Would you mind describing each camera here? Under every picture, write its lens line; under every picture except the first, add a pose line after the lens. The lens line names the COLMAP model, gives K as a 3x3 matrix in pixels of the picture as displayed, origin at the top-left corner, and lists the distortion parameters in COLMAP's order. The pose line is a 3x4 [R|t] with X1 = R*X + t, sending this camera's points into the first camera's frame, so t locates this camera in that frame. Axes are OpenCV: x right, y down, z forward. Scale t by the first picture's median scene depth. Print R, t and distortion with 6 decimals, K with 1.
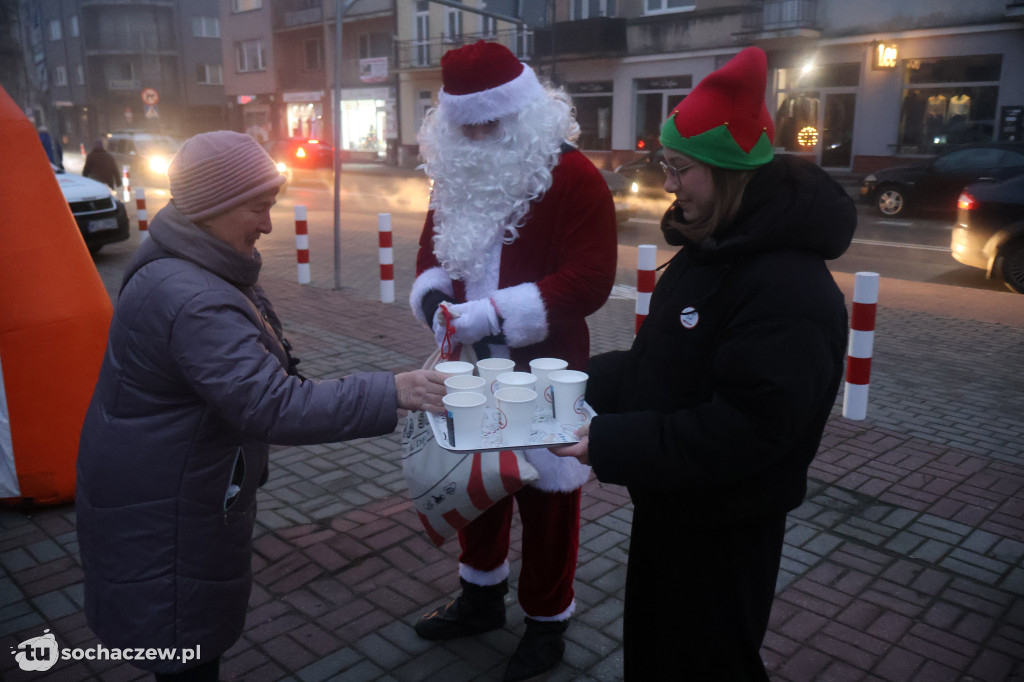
lens RADIAL K [[875.1, 0, 515.0], [0, 875.1, 323.7], [0, 0, 1]] dist [0.007890, -0.000213]
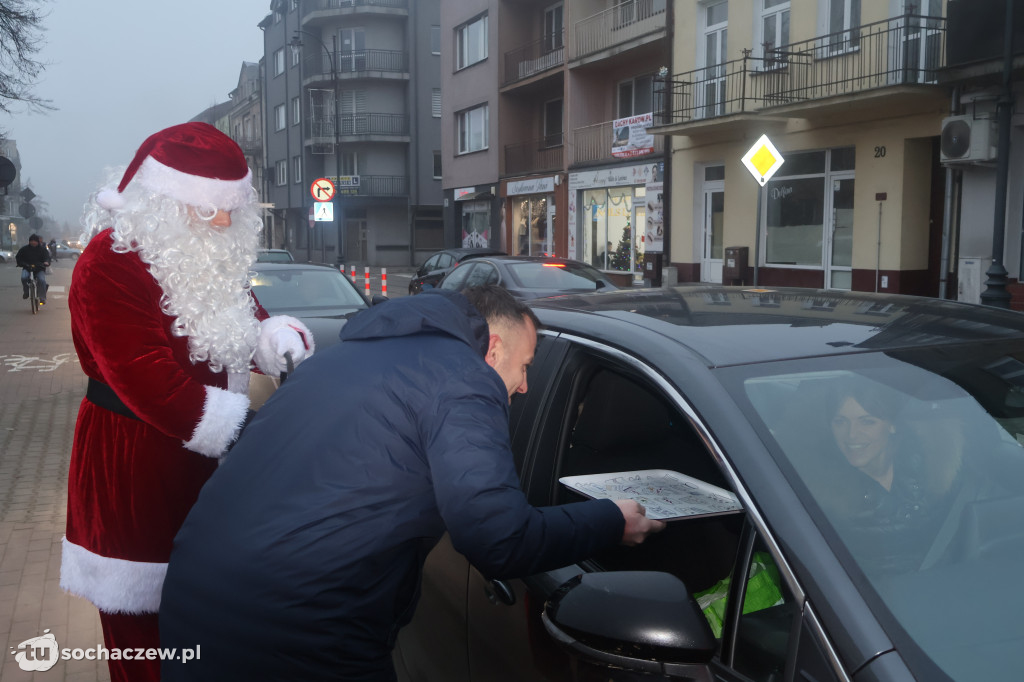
lens RADIAL K [[1018.3, 0, 512.0], [0, 1018.3, 341.0], [0, 0, 1]] dist [0.005986, 0.008635]
pose [[0.941730, 0.034964, -0.334549, -0.008159], [-0.074633, 0.991512, -0.106463, -0.108171], [0.327987, 0.125228, 0.936345, 0.503837]]
